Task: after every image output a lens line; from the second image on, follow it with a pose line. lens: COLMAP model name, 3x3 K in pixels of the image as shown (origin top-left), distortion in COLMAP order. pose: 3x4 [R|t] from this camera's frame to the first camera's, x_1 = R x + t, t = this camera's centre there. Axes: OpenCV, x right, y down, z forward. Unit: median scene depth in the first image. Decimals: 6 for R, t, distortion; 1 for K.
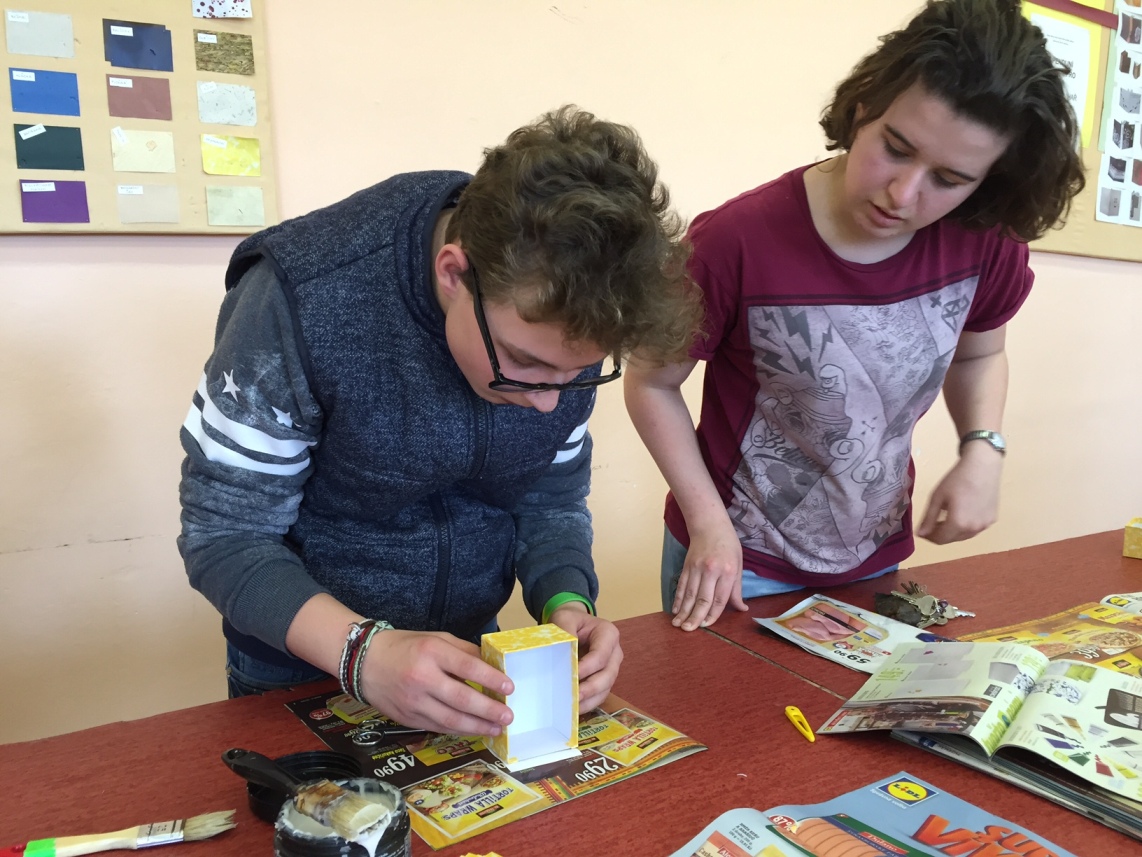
lens RADIAL K [[982.4, 0, 571.8], [0, 982.4, 424.2], [0, 0, 1]] dist [0.030906, -0.034683]
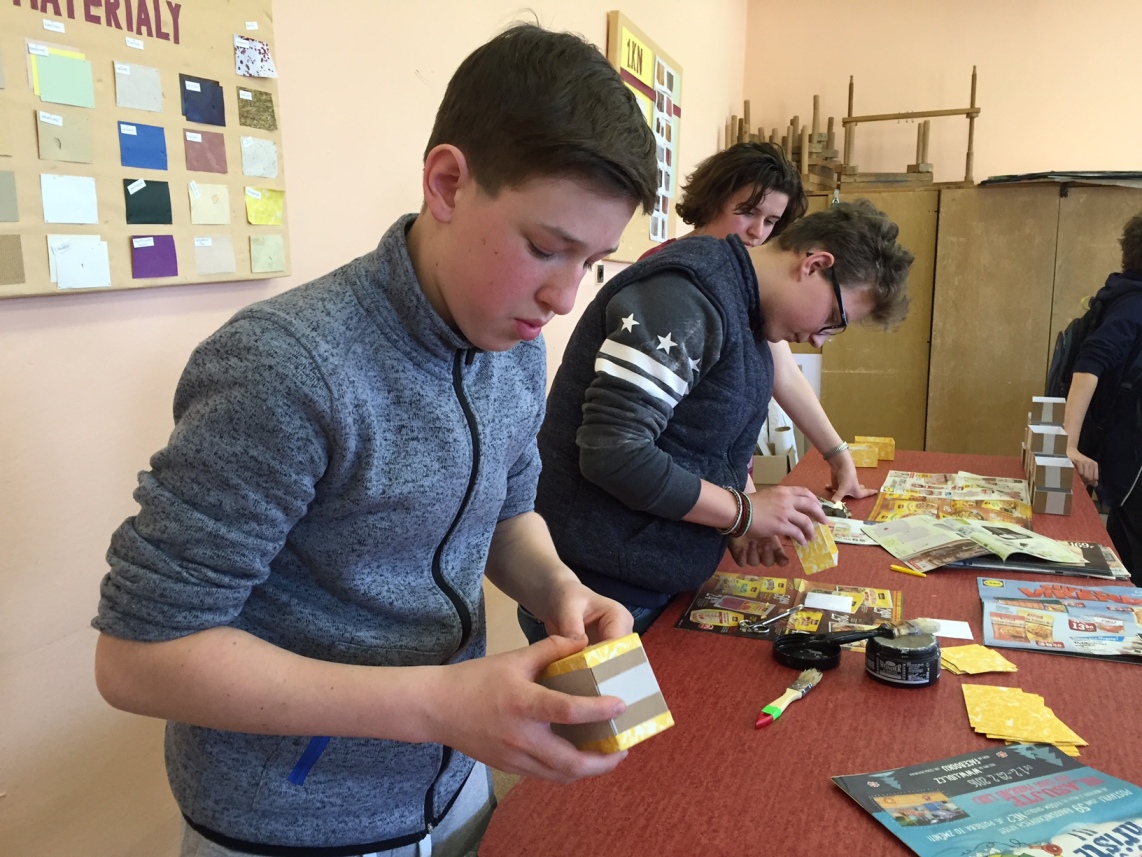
lens RADIAL K [[982.4, 0, 567.6], [0, 982.4, 432.6], [0, 0, 1]] dist [0.030906, -0.034683]
pose [[0.791433, -0.111133, 0.601068, -0.797679], [0.089849, 0.993803, 0.065441, -0.075386], [-0.604616, 0.002213, 0.796514, -0.041768]]
